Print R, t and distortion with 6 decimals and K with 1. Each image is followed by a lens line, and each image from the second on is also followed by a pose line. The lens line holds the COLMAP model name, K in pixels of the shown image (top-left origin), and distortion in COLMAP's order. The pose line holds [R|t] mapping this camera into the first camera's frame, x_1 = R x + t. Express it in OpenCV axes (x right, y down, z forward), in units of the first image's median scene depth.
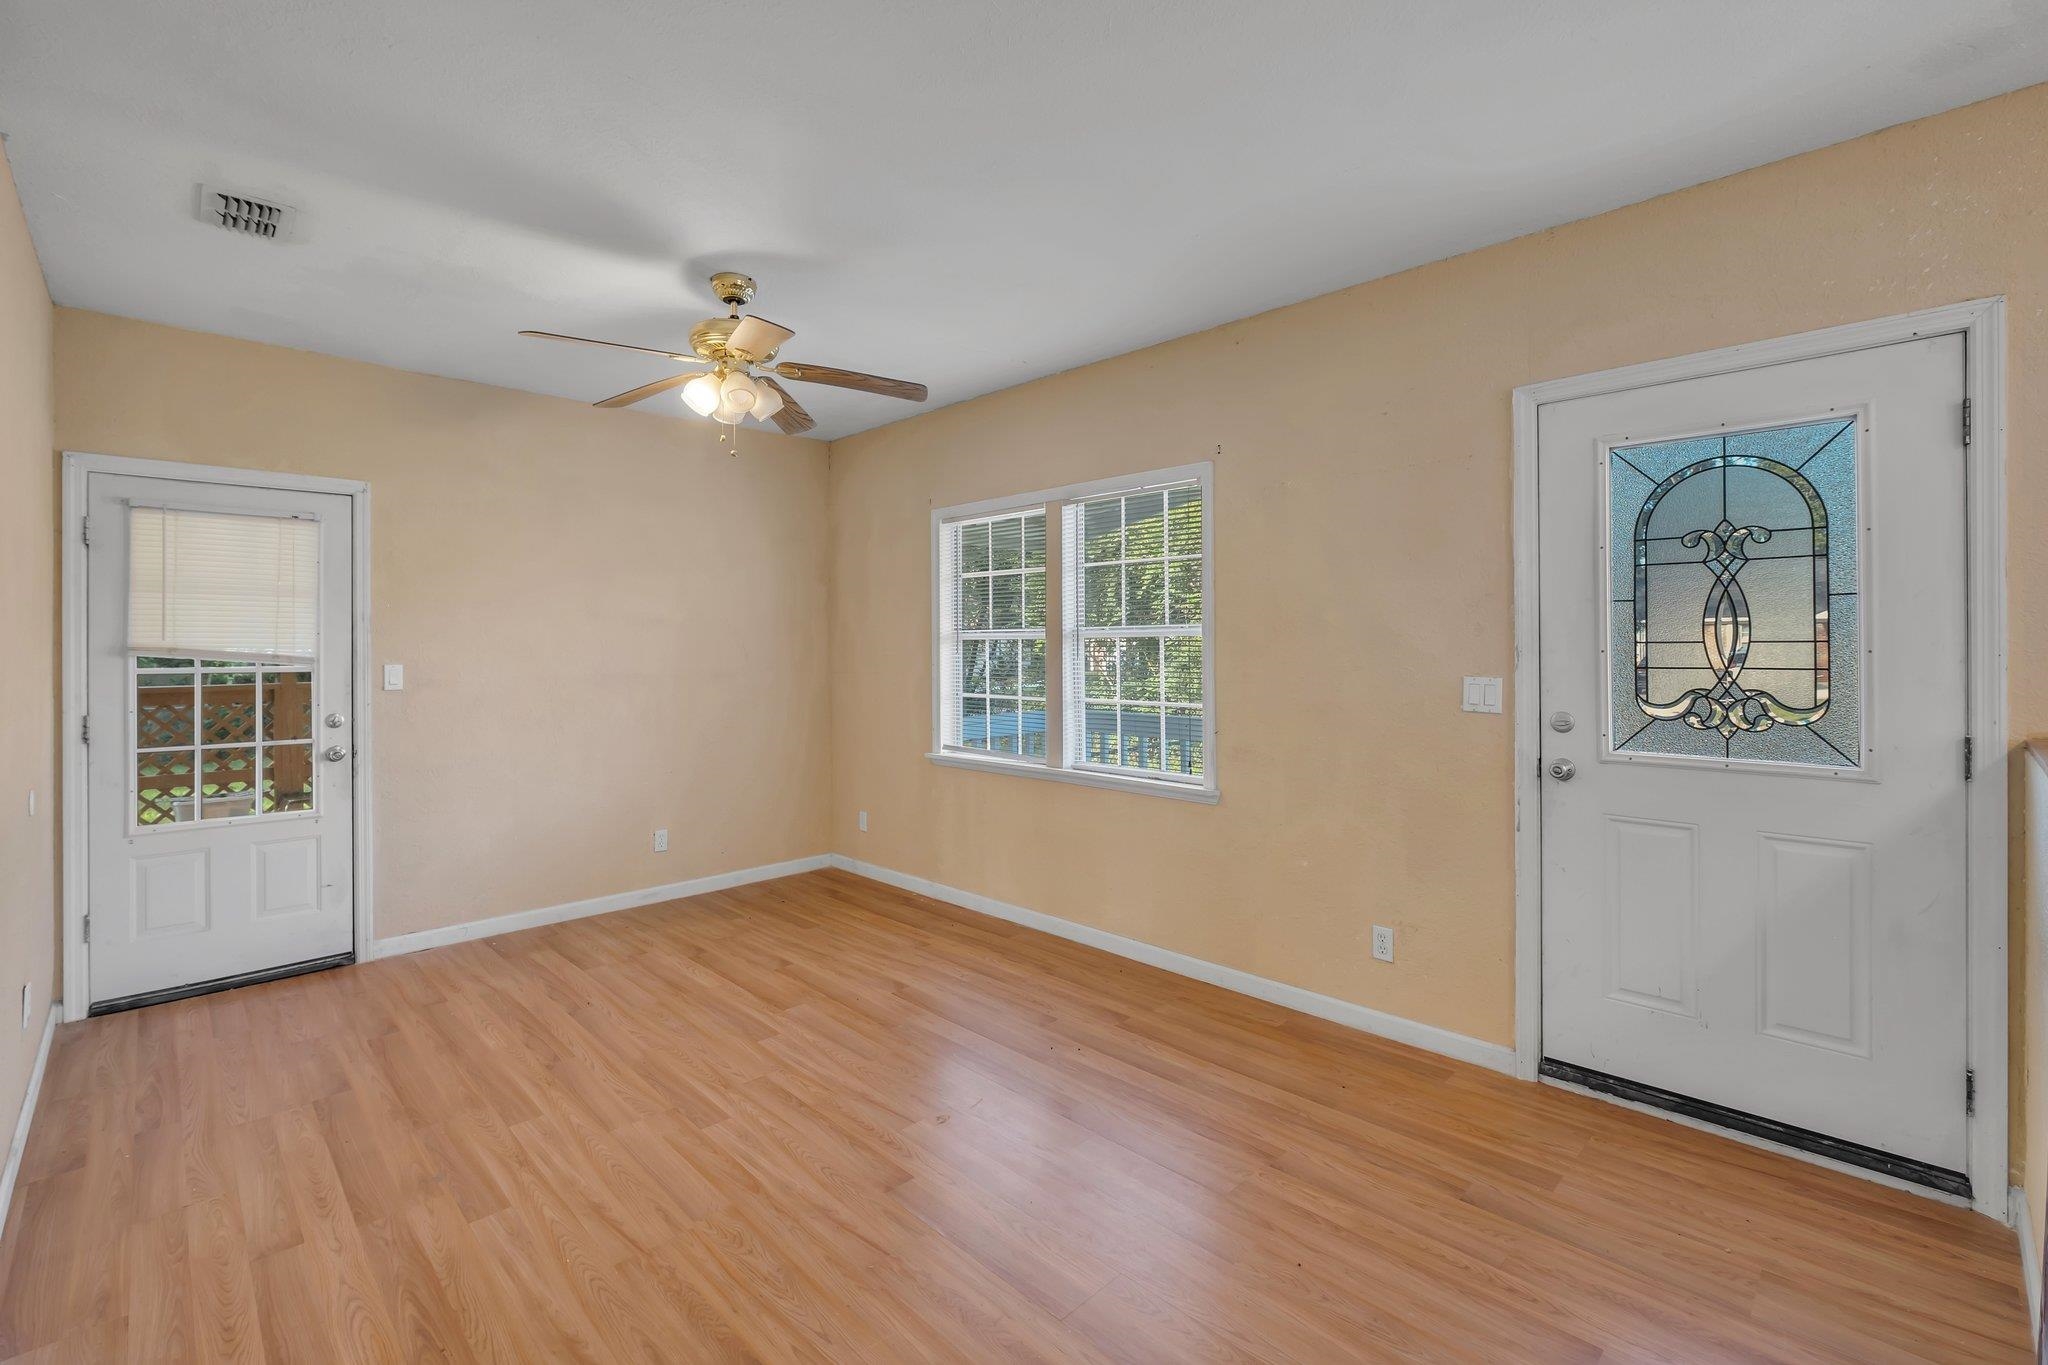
lens RADIAL K [[906.0, 0, 988.7], [0, 906.0, 647.3], [0, 0, 1]] dist [-0.001899, -0.000347]
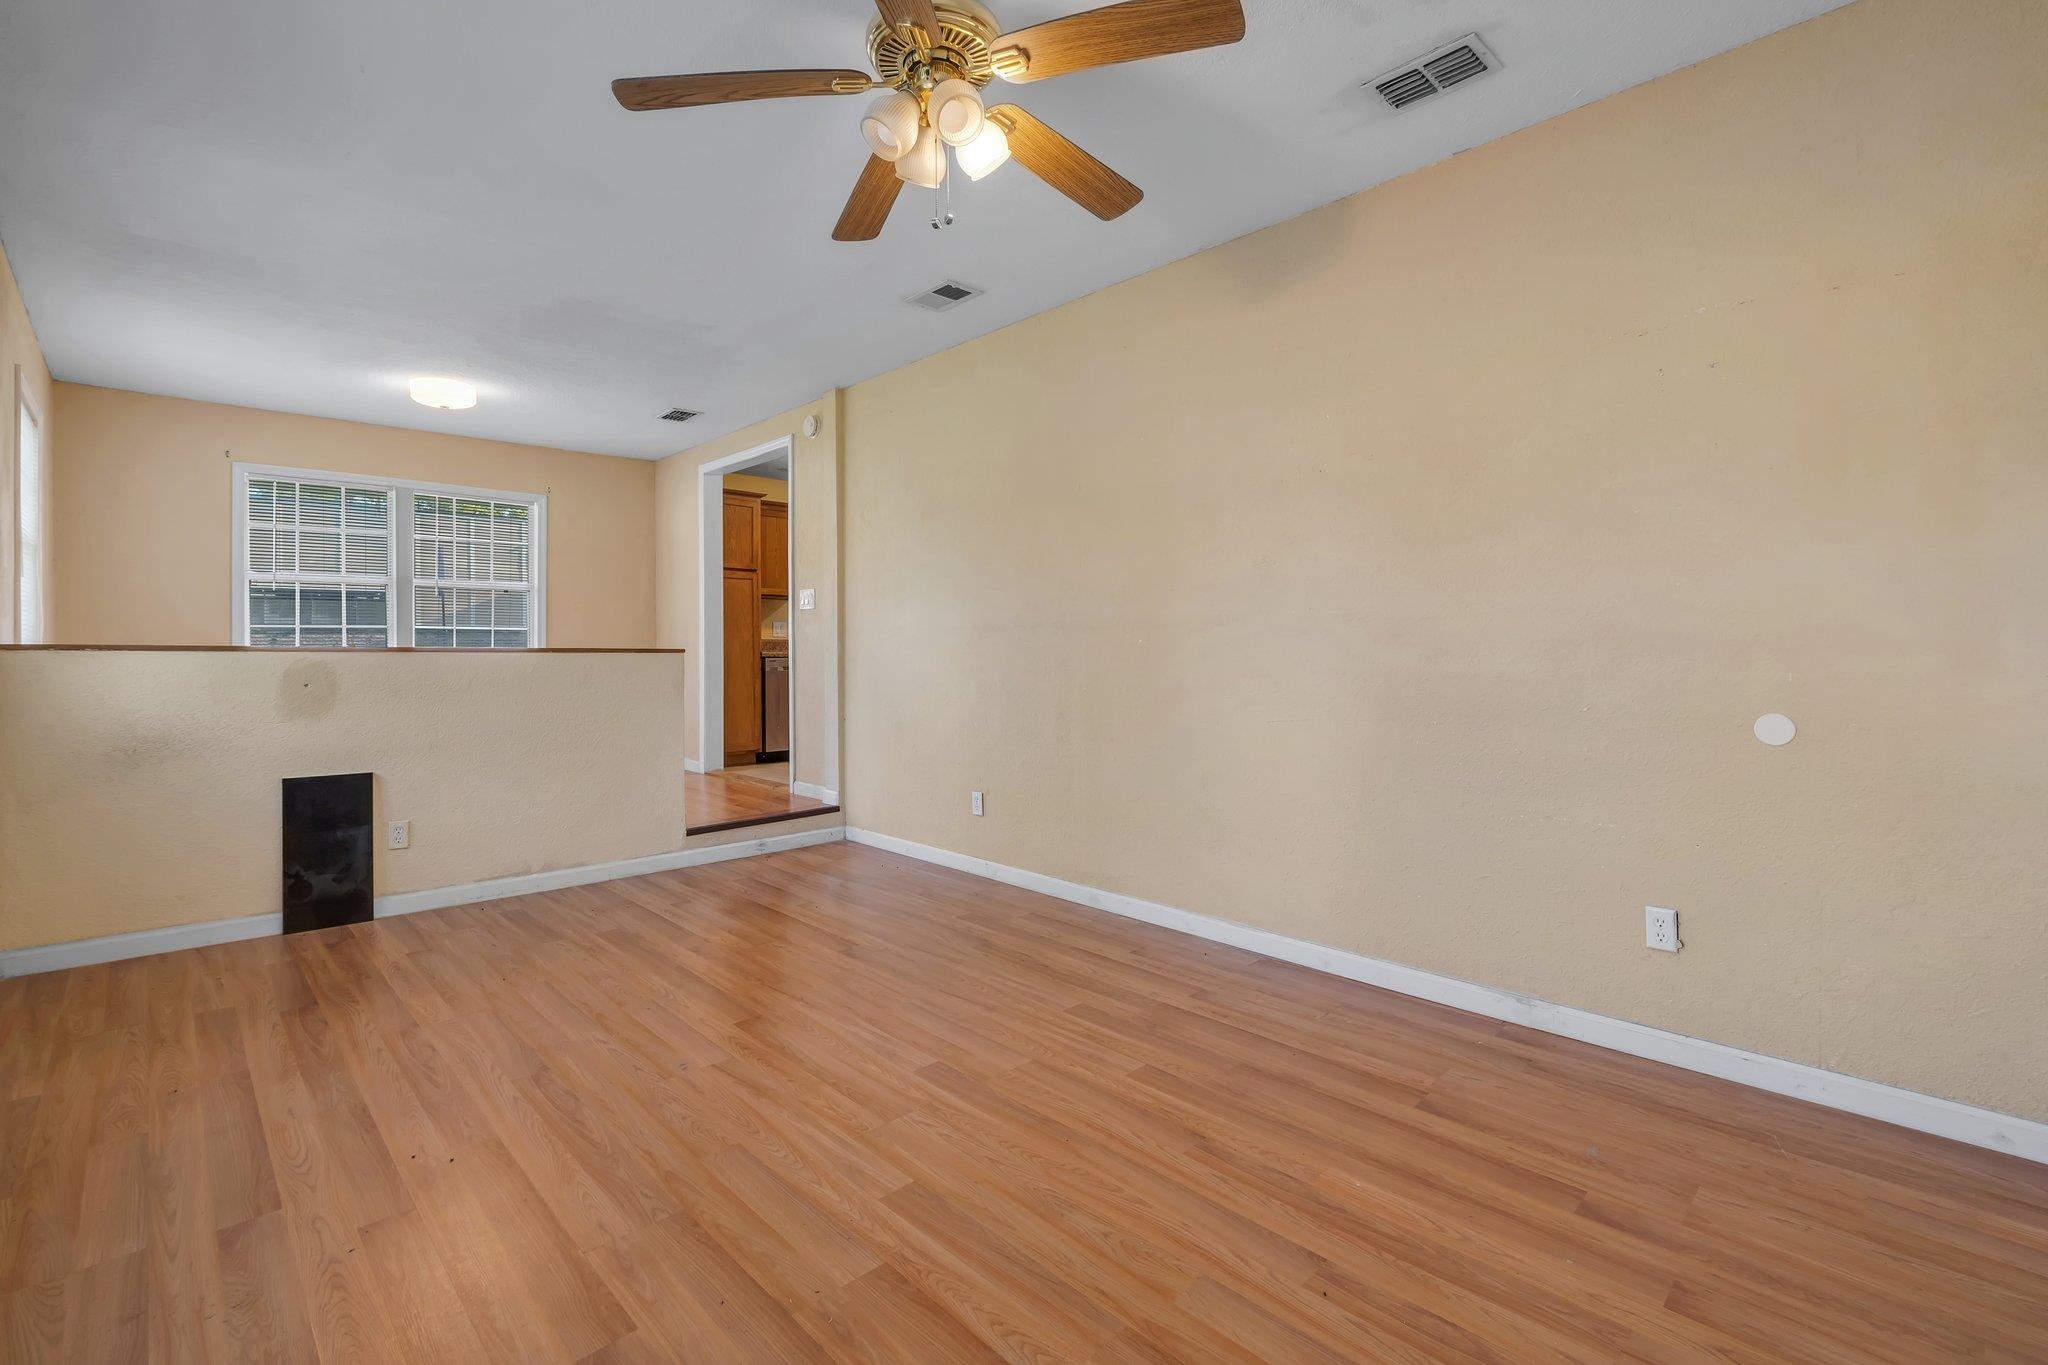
lens RADIAL K [[906.0, 0, 988.7], [0, 906.0, 647.3], [0, 0, 1]] dist [-0.001899, -0.000347]
pose [[-0.999930, 0.010258, 0.005959, -0.342602], [0.010248, 0.999946, -0.001718, 0.089559], [-0.005976, -0.001657, -0.999981, 1.759863]]
